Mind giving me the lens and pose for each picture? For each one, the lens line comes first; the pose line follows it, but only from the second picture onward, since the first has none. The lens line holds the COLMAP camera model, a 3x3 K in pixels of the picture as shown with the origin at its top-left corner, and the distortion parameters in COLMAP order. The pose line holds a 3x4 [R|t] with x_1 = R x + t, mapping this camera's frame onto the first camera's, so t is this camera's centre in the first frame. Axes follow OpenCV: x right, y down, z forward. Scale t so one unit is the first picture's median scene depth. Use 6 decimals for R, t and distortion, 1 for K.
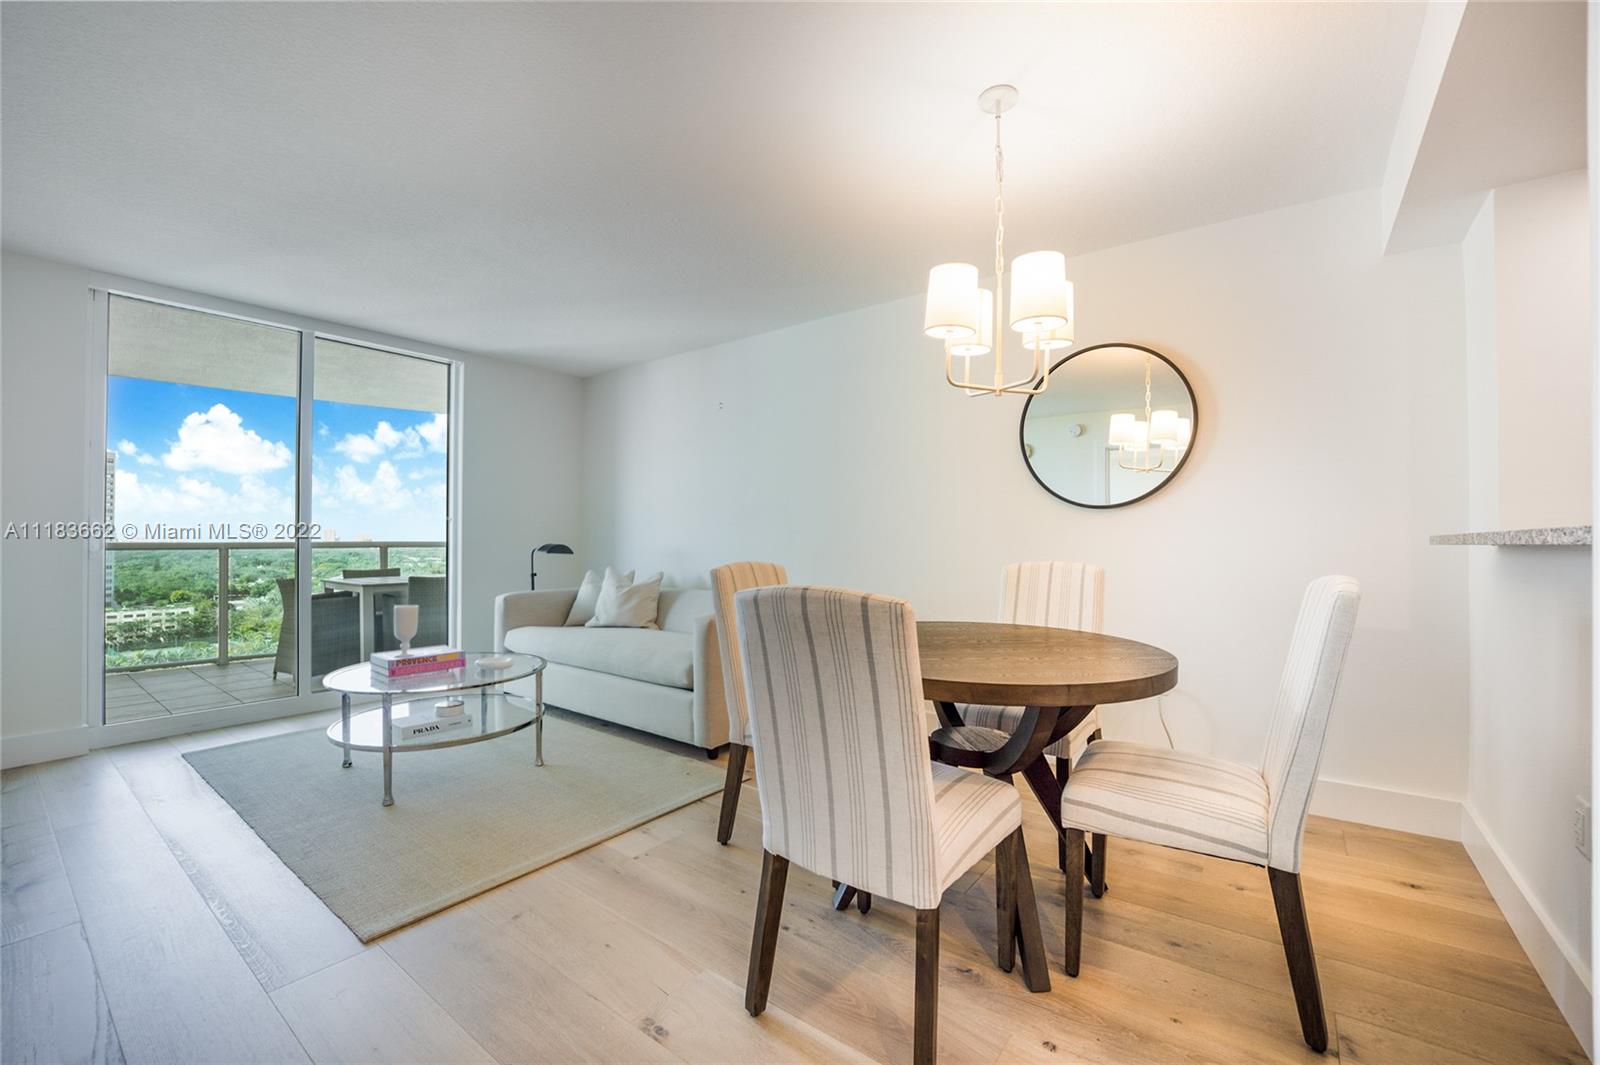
lens RADIAL K [[651.1, 0, 800.0], [0, 651.1, 532.5], [0, 0, 1]] dist [-0.030398, -0.000428]
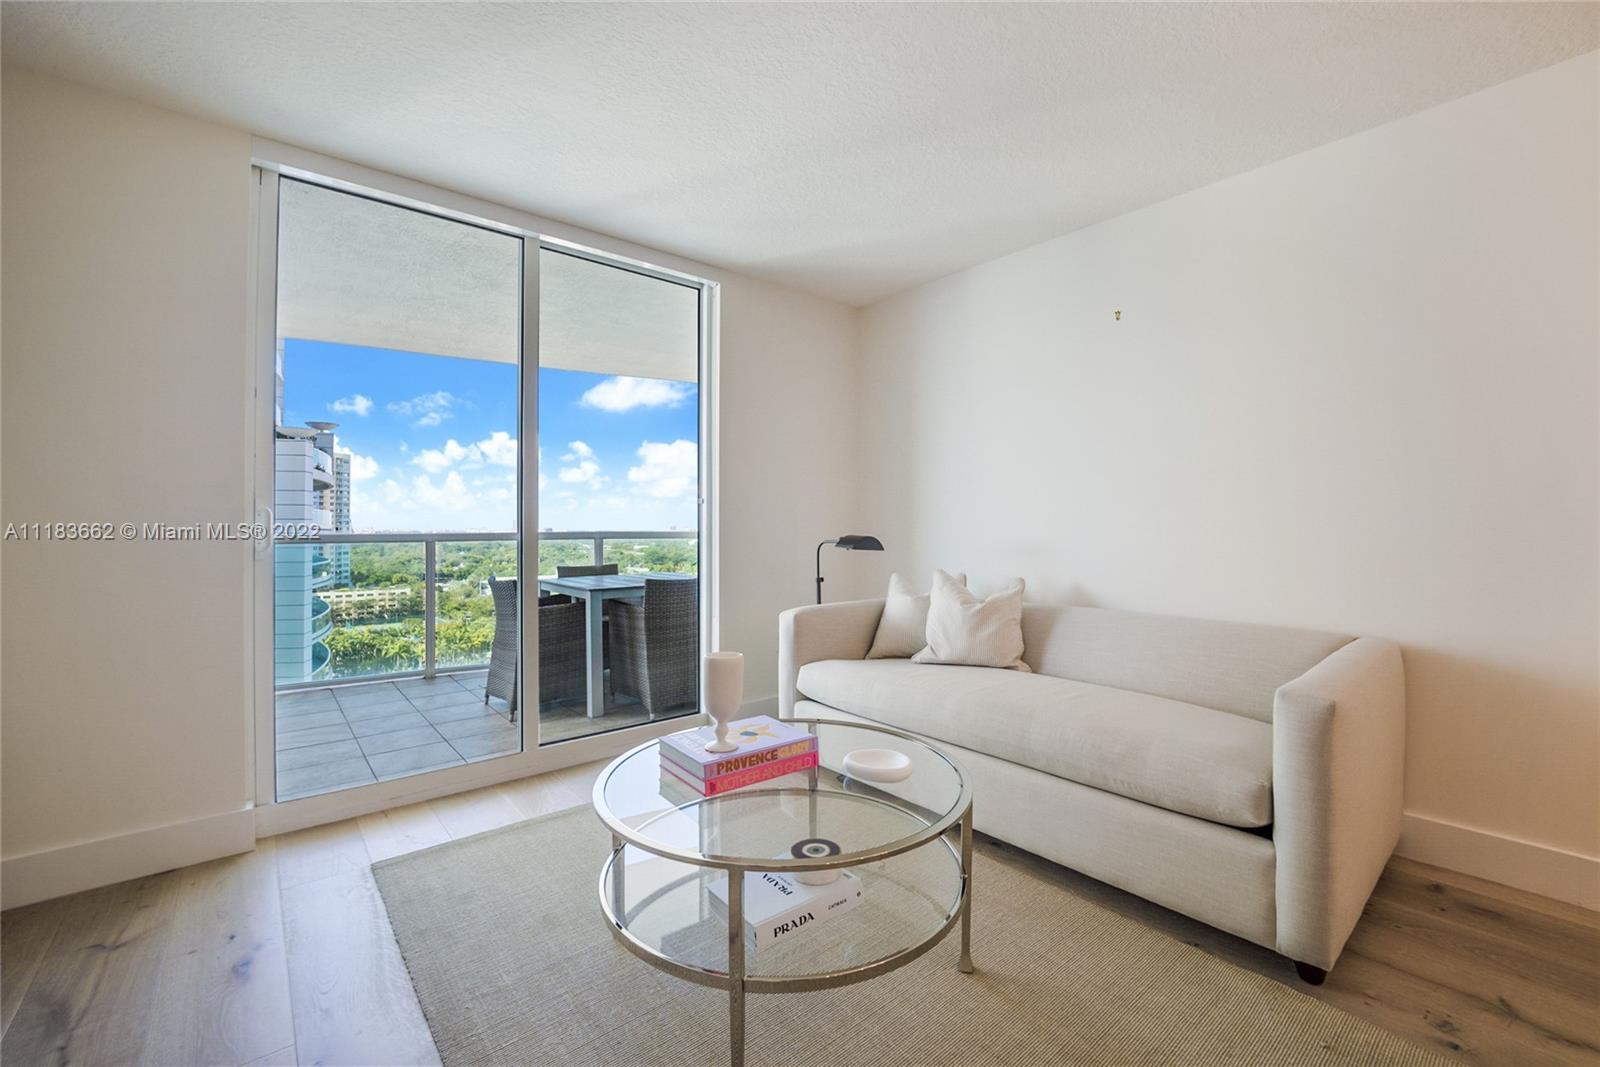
lens RADIAL K [[656.6, 0, 799.7], [0, 656.6, 521.1], [0, 0, 1]] dist [-0.000951, -0.028679]
pose [[0.974348, -0.005102, -0.224990, -0.246361], [0.005278, 0.999986, 0.000182, 0.001901], [0.224986, -0.001365, 0.974361, 0.277350]]
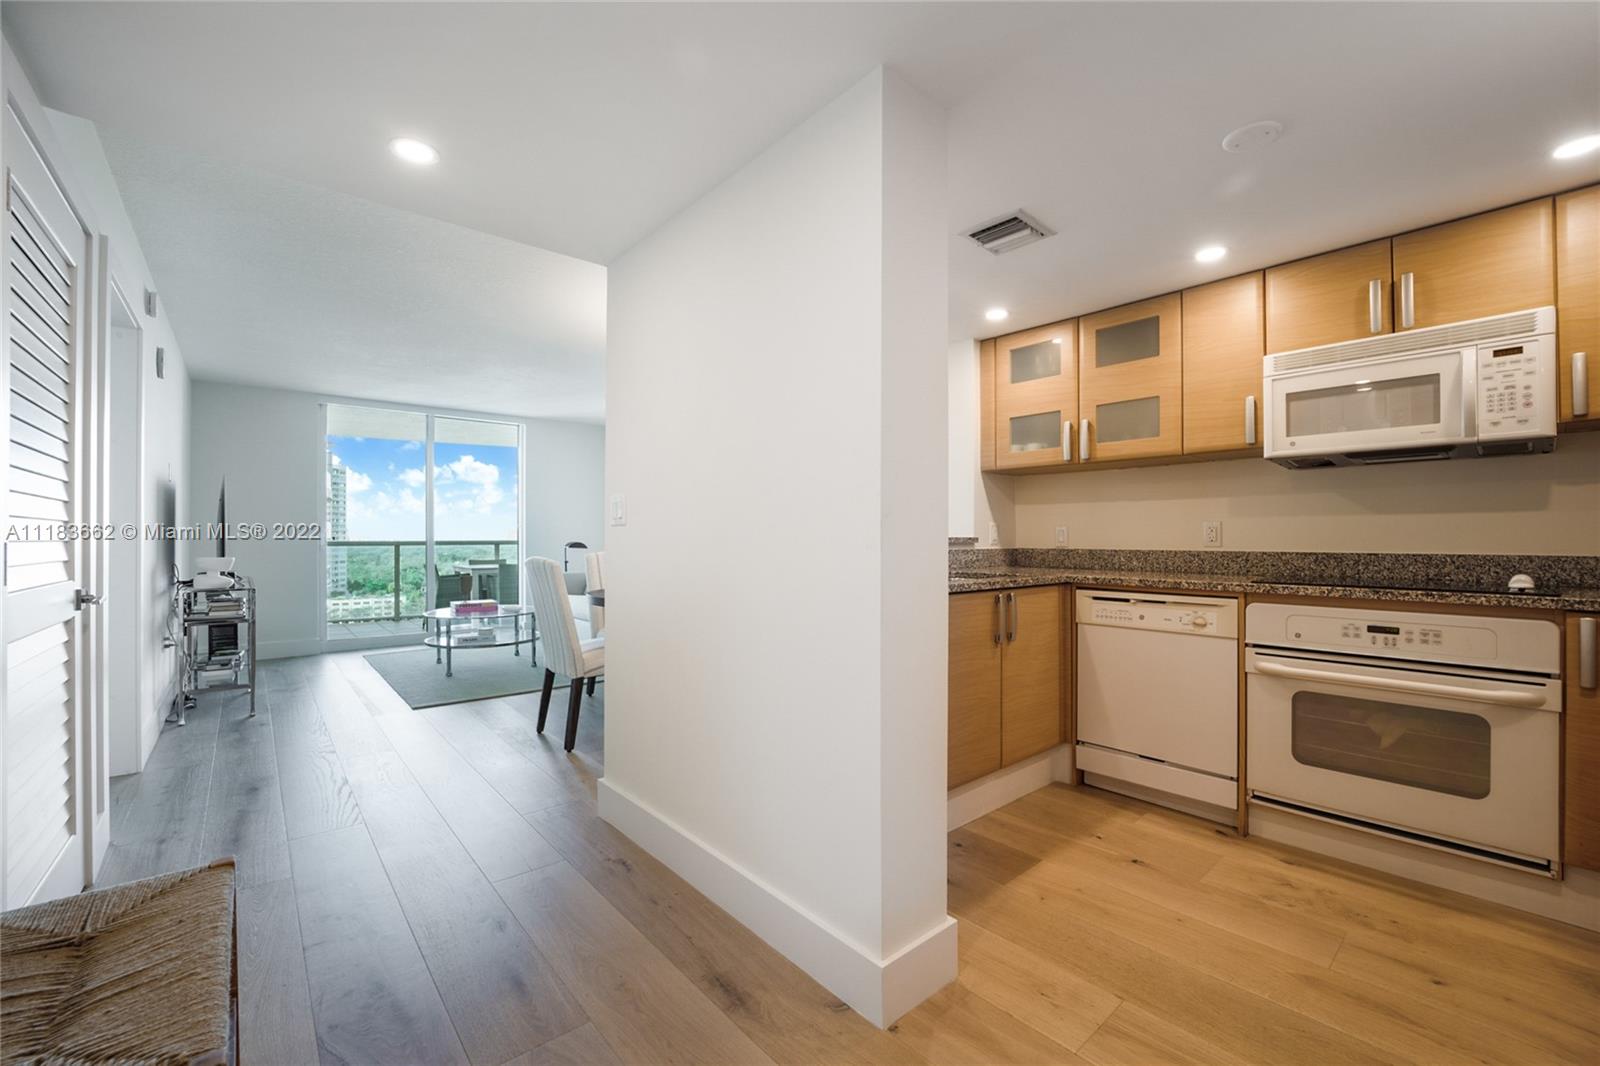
lens RADIAL K [[651.1, 0, 800.0], [0, 651.1, 533.0], [0, 0, 1]] dist [-0.030398, -0.000428]
pose [[0.977013, -0.004221, -0.213138, 0.412740], [0.005093, 0.999981, 0.003546, -0.005477], [0.213119, -0.004550, 0.977016, -0.345027]]
